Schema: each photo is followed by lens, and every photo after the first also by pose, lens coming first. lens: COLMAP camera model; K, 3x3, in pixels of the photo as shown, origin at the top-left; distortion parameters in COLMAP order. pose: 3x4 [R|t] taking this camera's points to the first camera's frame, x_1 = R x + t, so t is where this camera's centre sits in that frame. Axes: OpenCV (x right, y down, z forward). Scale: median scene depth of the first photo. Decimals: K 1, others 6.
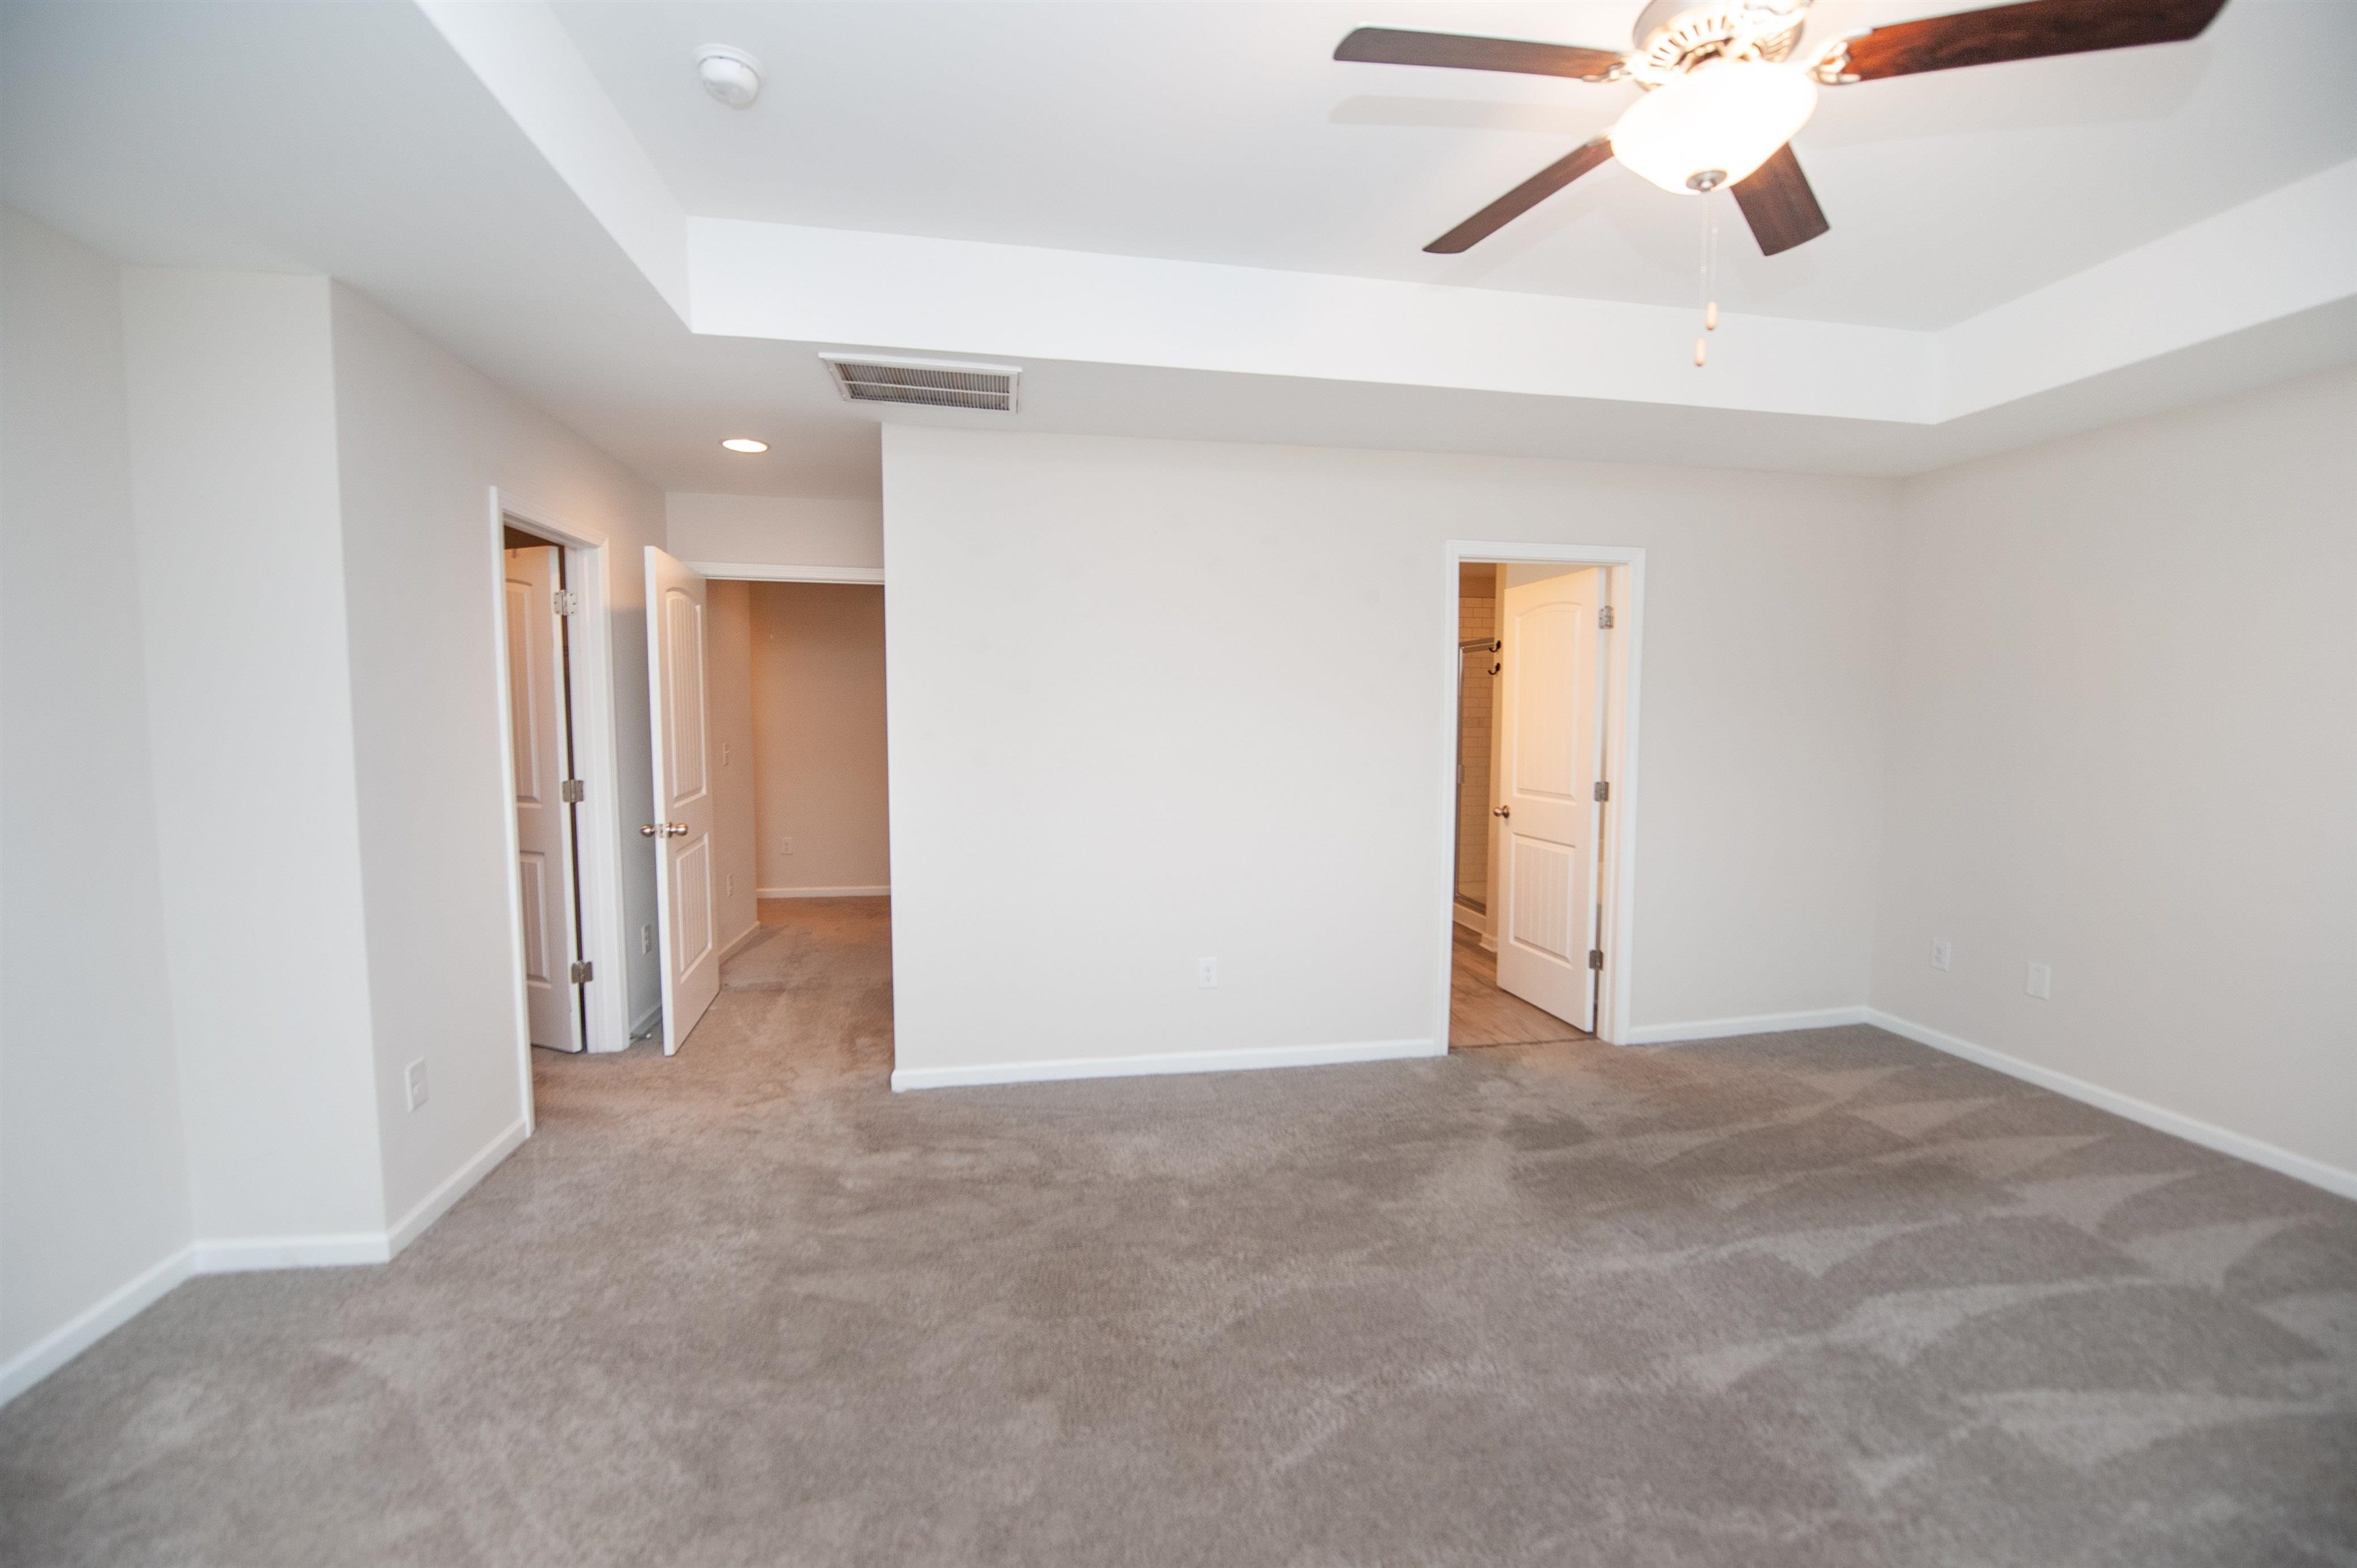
lens RADIAL K [[934.8, 0, 1178.3], [0, 934.8, 790.6], [0, 0, 1]] dist [-0.017508, -0.002361]
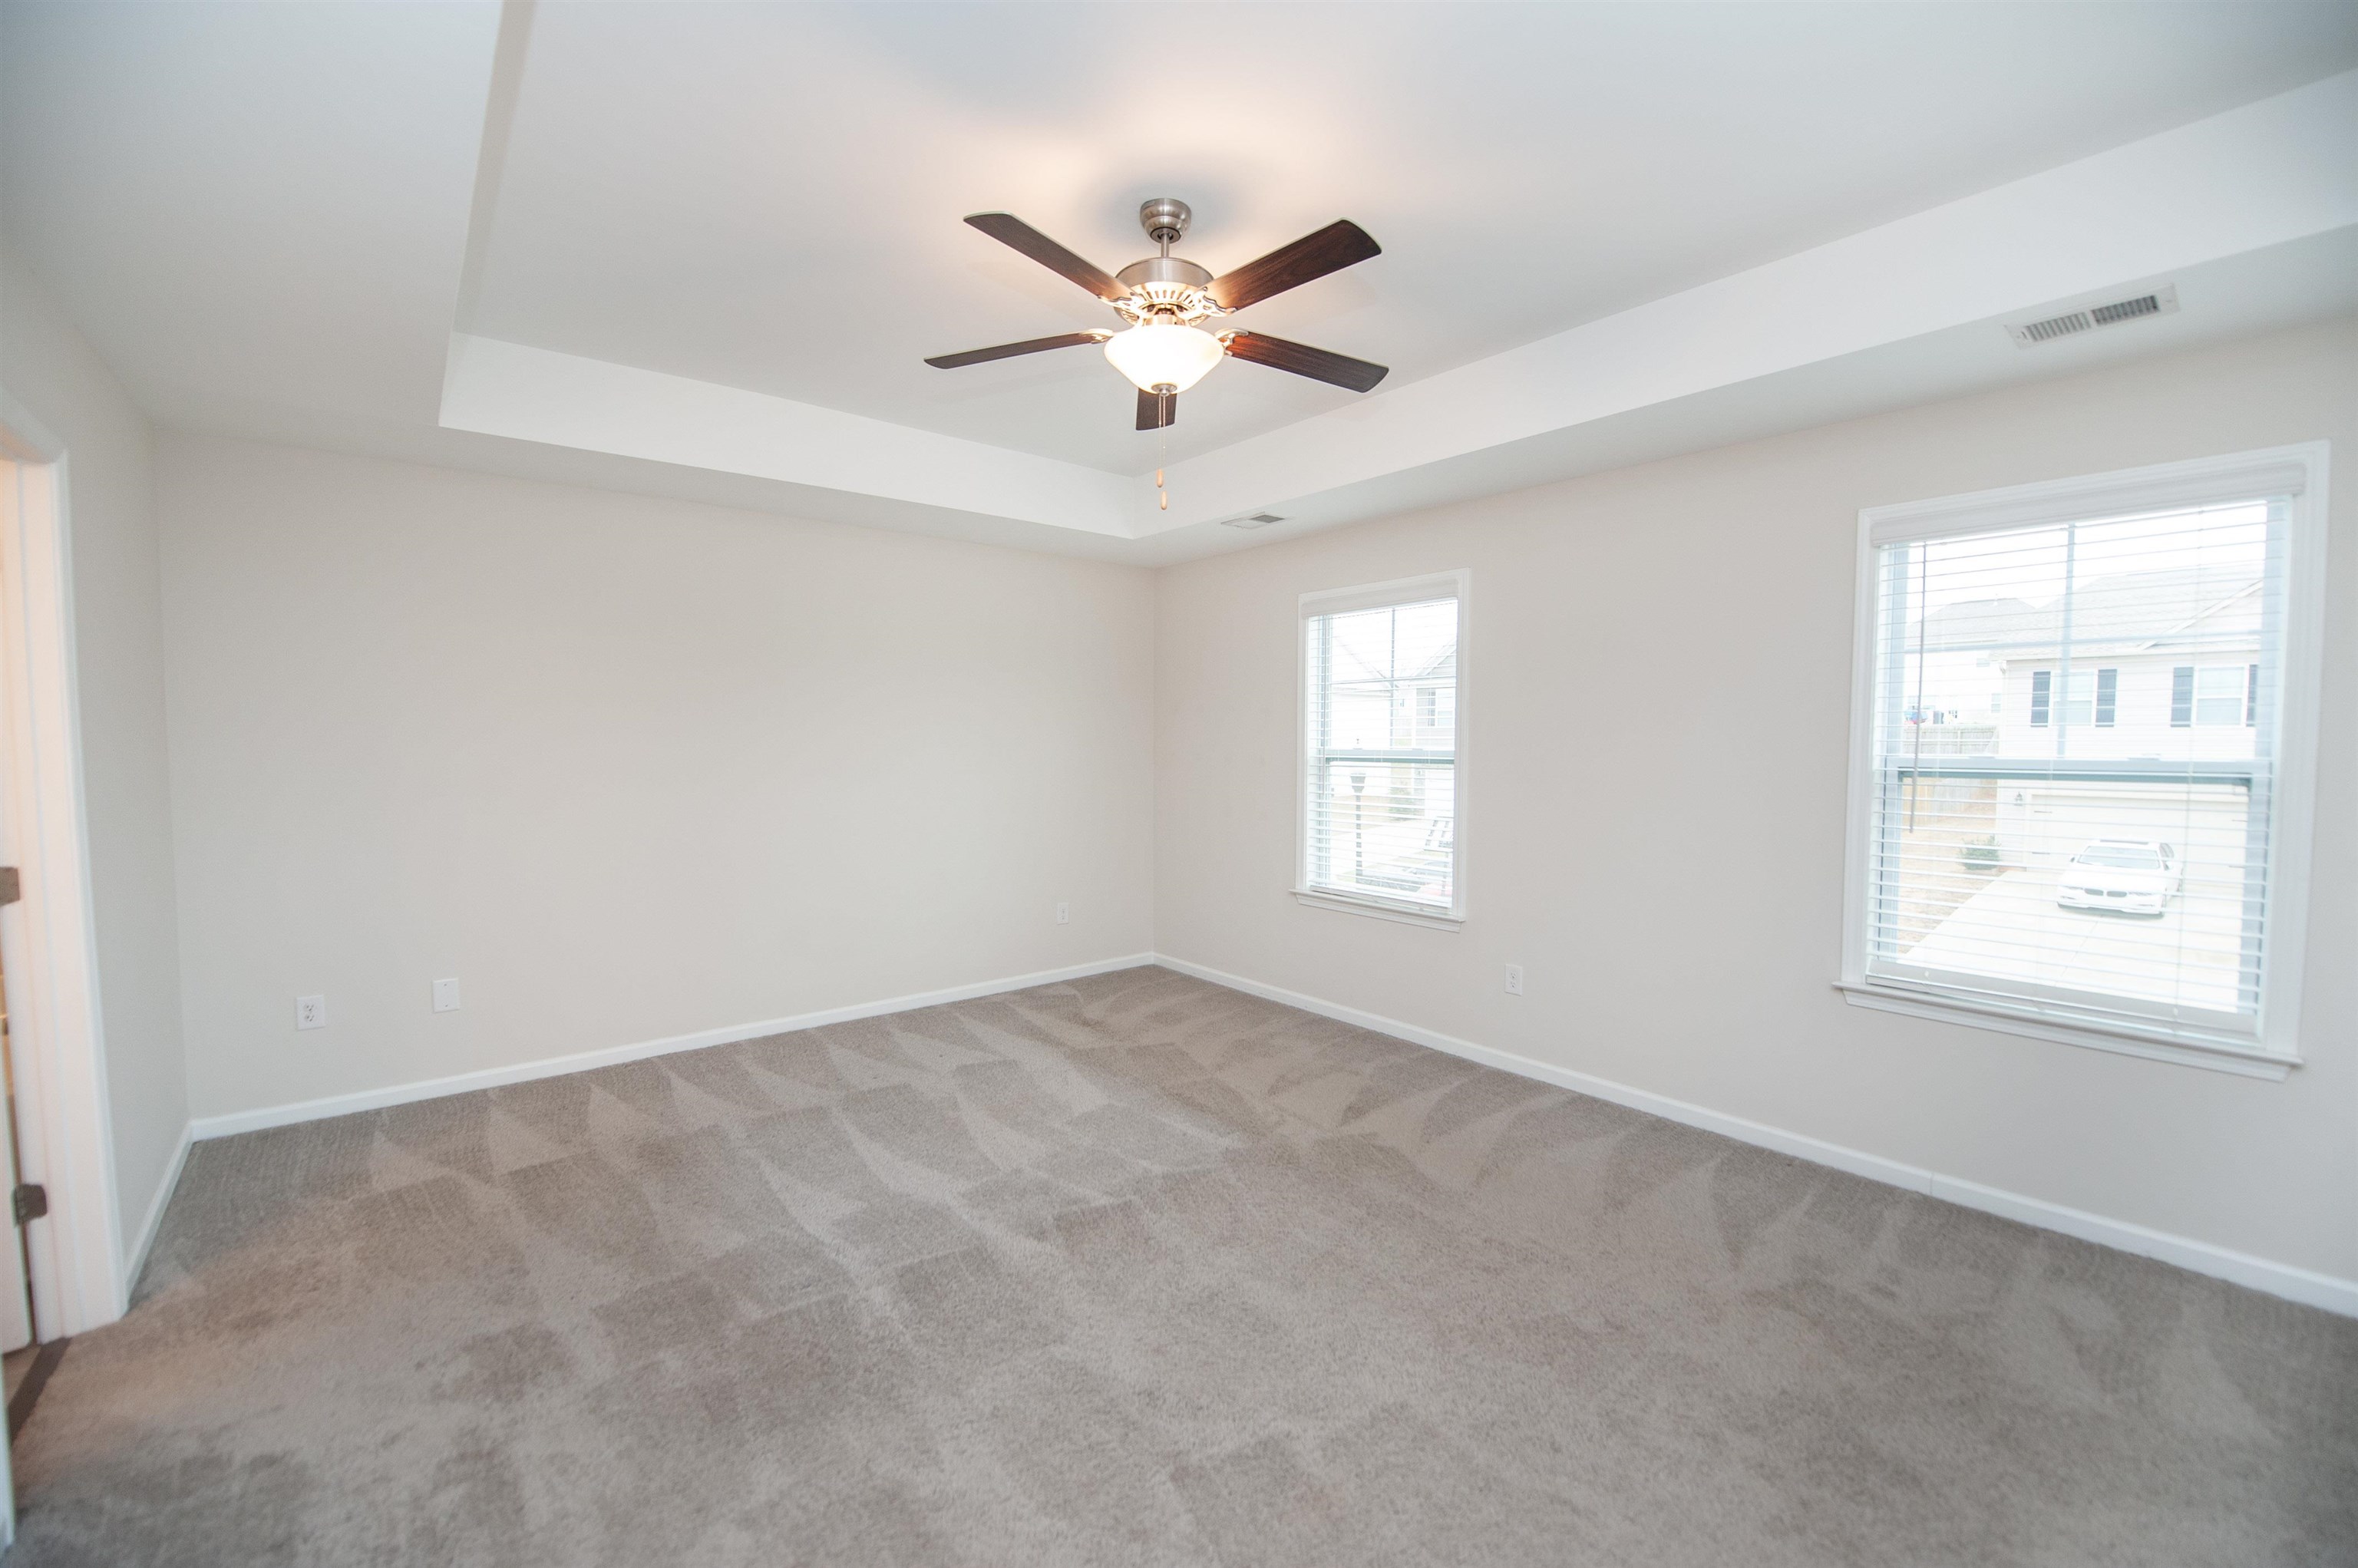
lens RADIAL K [[951.6, 0, 1158.8], [0, 951.6, 789.1], [0, 0, 1]] dist [-0.023414, -0.000604]
pose [[-0.477487, -0.052928, 0.877043, -0.412570], [0.068406, 0.992915, 0.097163, -0.081302], [-0.875972, 0.106389, -0.470483, 0.893800]]
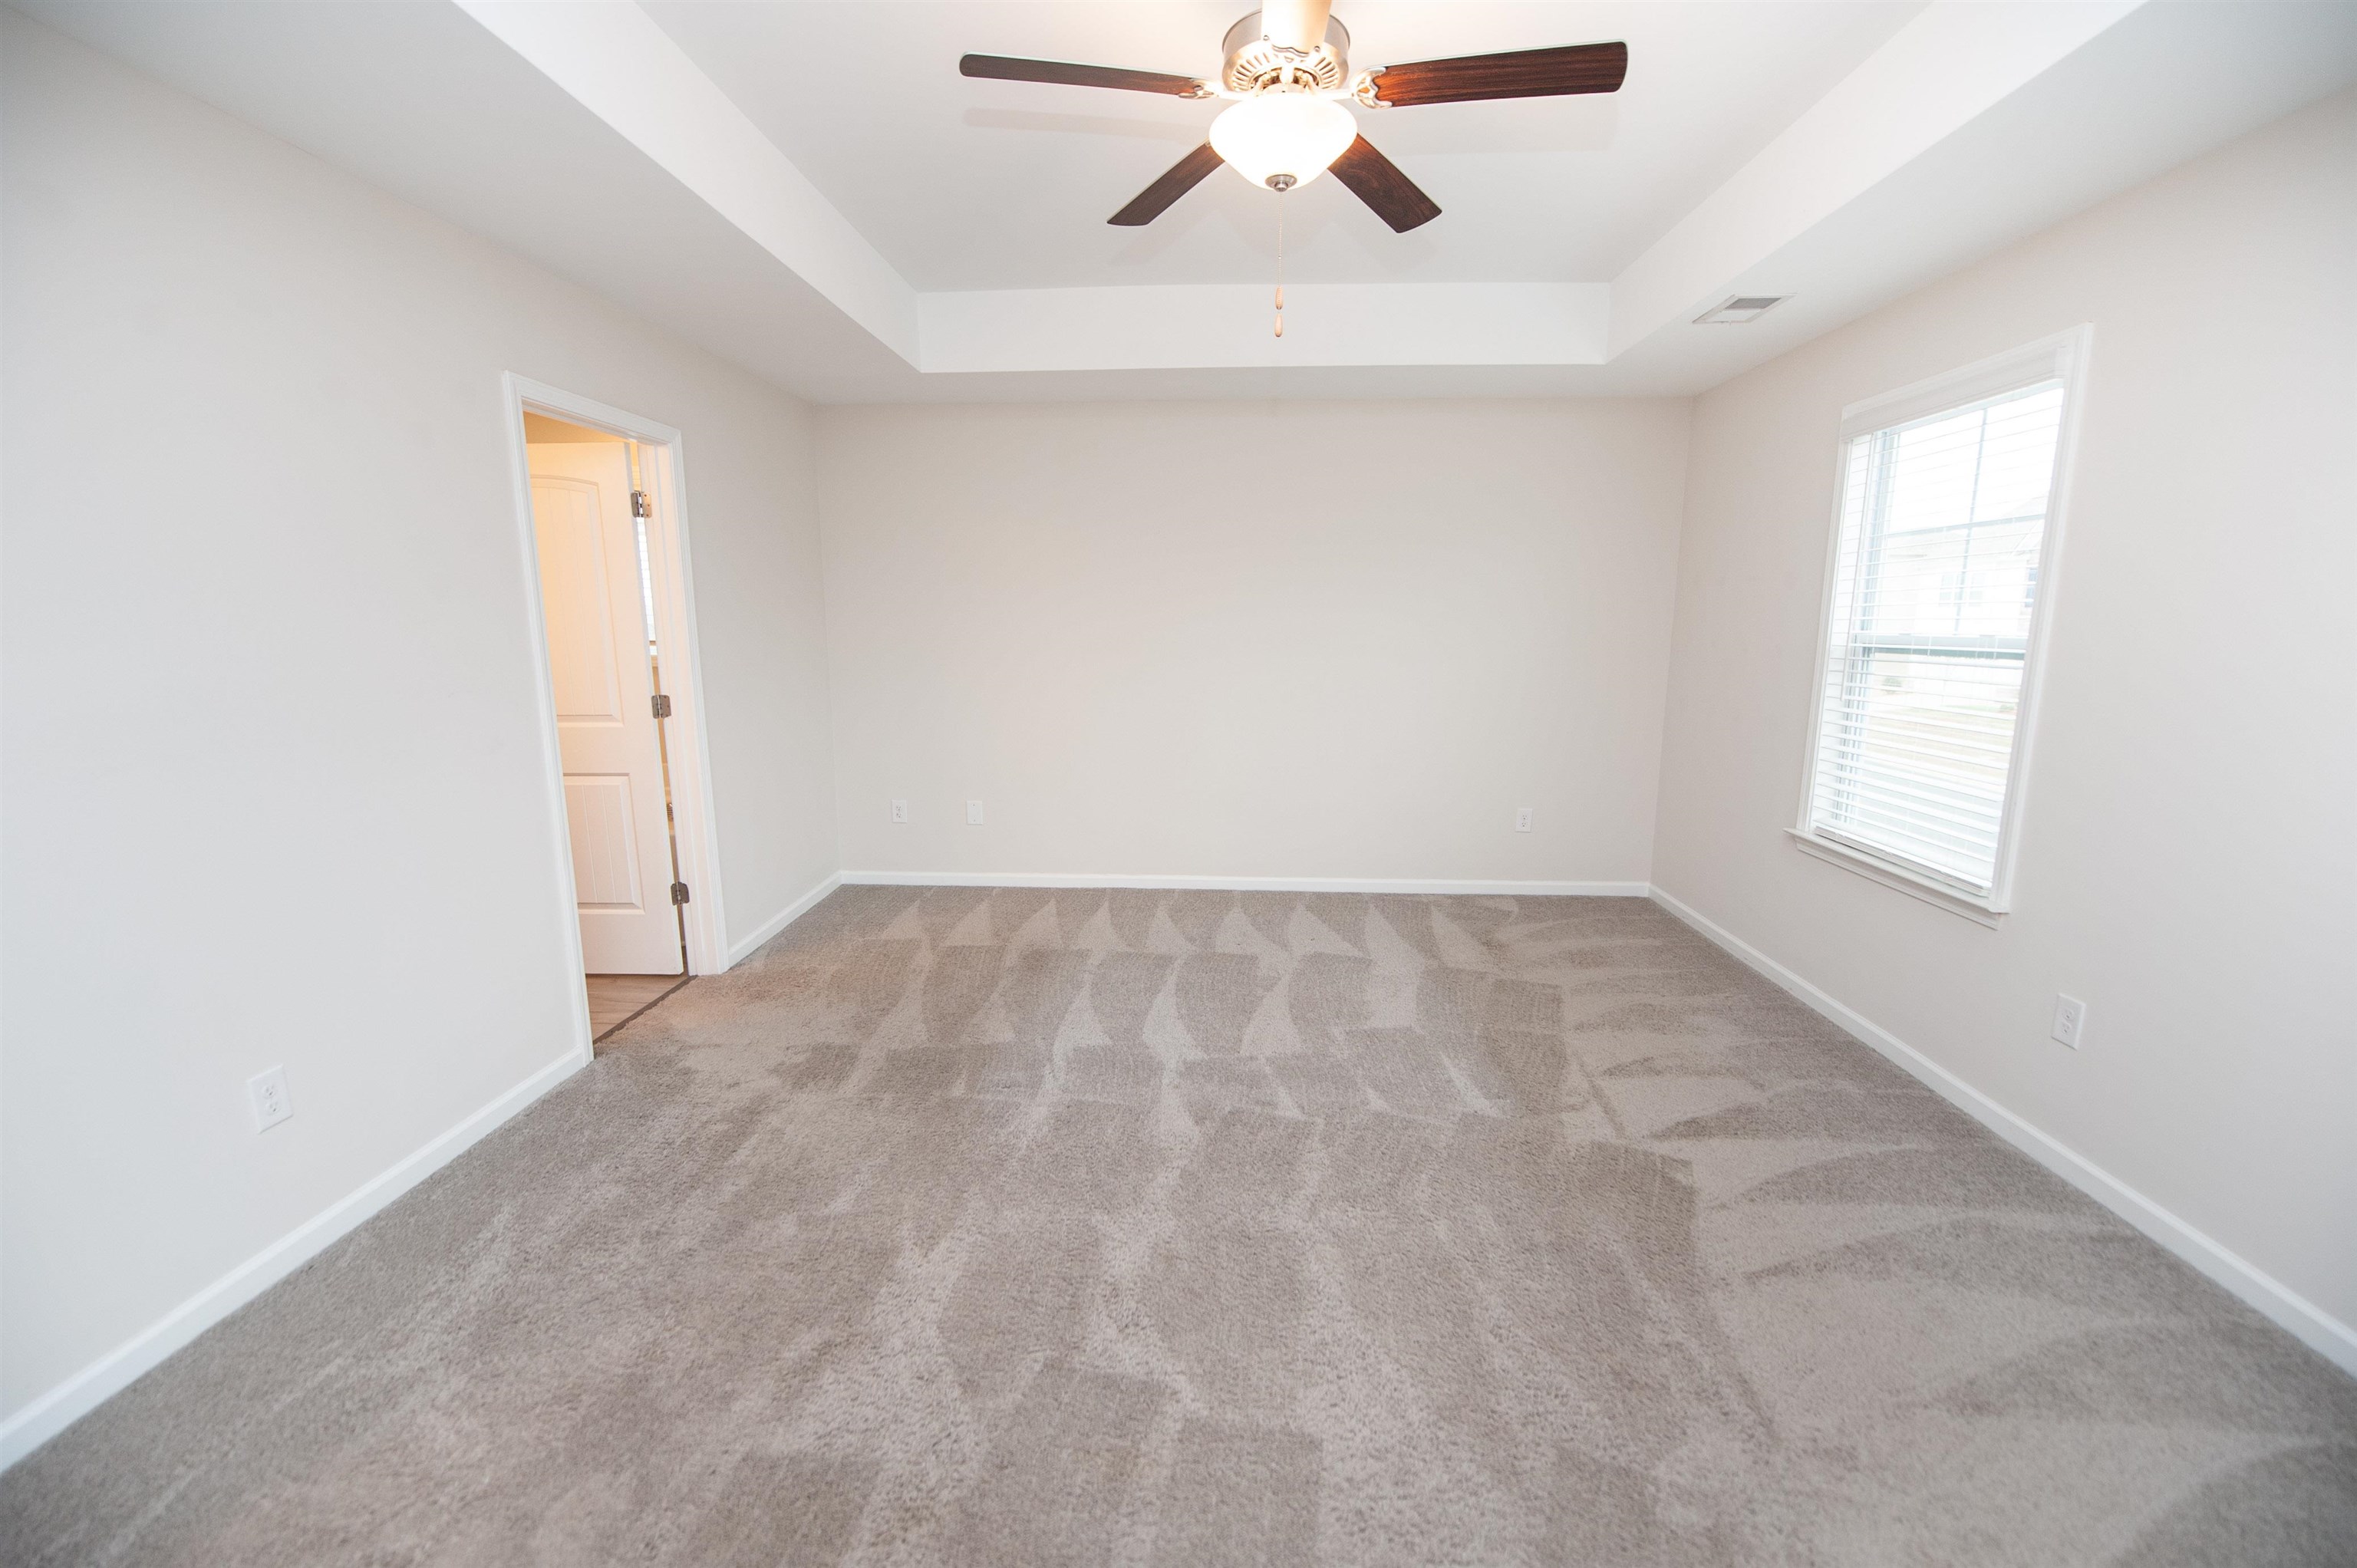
lens RADIAL K [[954.3, 0, 1167.6], [0, 954.3, 789.0], [0, 0, 1]] dist [-0.018034, -0.002304]
pose [[0.239318, -0.172514, 0.955493, -0.408599], [0.078059, 0.984322, 0.158168, -0.035616], [-0.967798, 0.036732, 0.249032, 0.422987]]
